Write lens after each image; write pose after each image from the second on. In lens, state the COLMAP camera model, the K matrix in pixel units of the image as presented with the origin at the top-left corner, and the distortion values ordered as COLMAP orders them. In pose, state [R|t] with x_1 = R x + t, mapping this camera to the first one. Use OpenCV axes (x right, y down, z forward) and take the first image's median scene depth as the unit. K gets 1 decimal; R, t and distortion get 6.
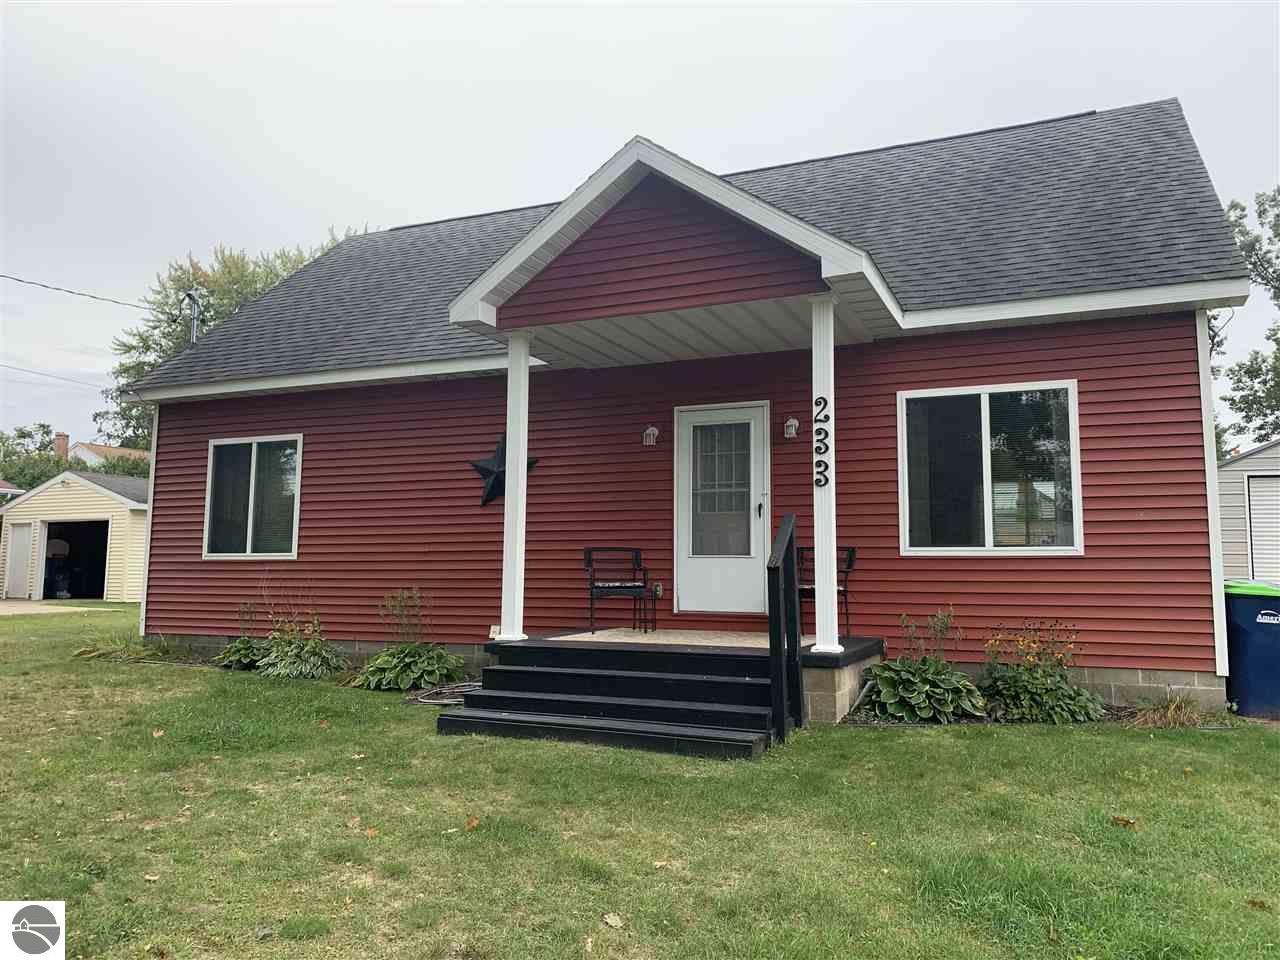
lens RADIAL K [[975.1, 0, 637.1], [0, 975.1, 468.0], [0, 0, 1]] dist [0.040801, -0.050537]
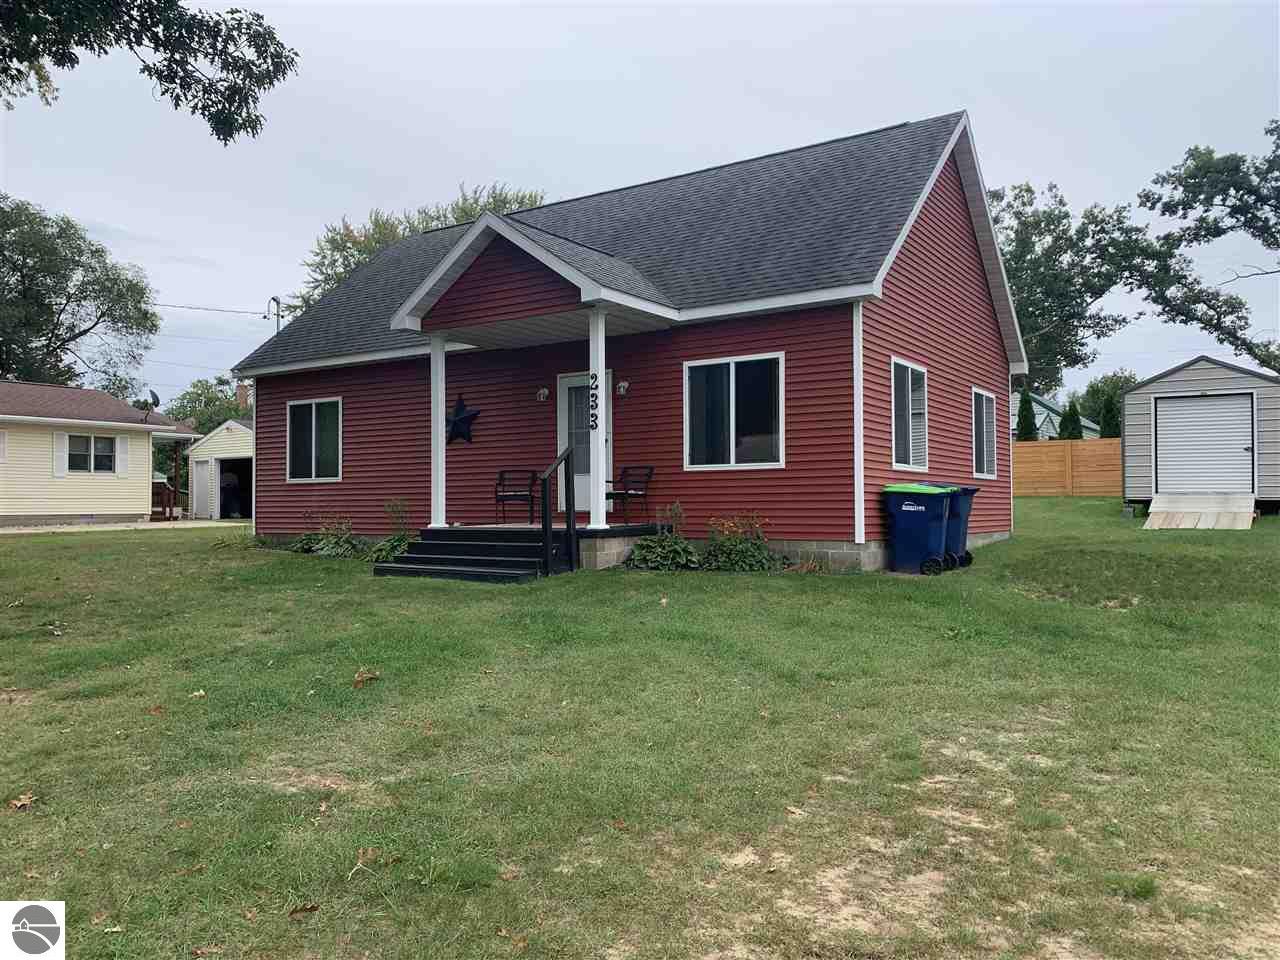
lens RADIAL K [[975.1, 0, 642.8], [0, 975.1, 488.9], [0, 0, 1]] dist [0.040801, -0.050537]
pose [[0.985983, -0.015831, -0.166094, 0.433937], [0.031727, 0.995114, 0.093495, -0.025287], [0.163802, -0.097454, 0.981668, -0.478763]]
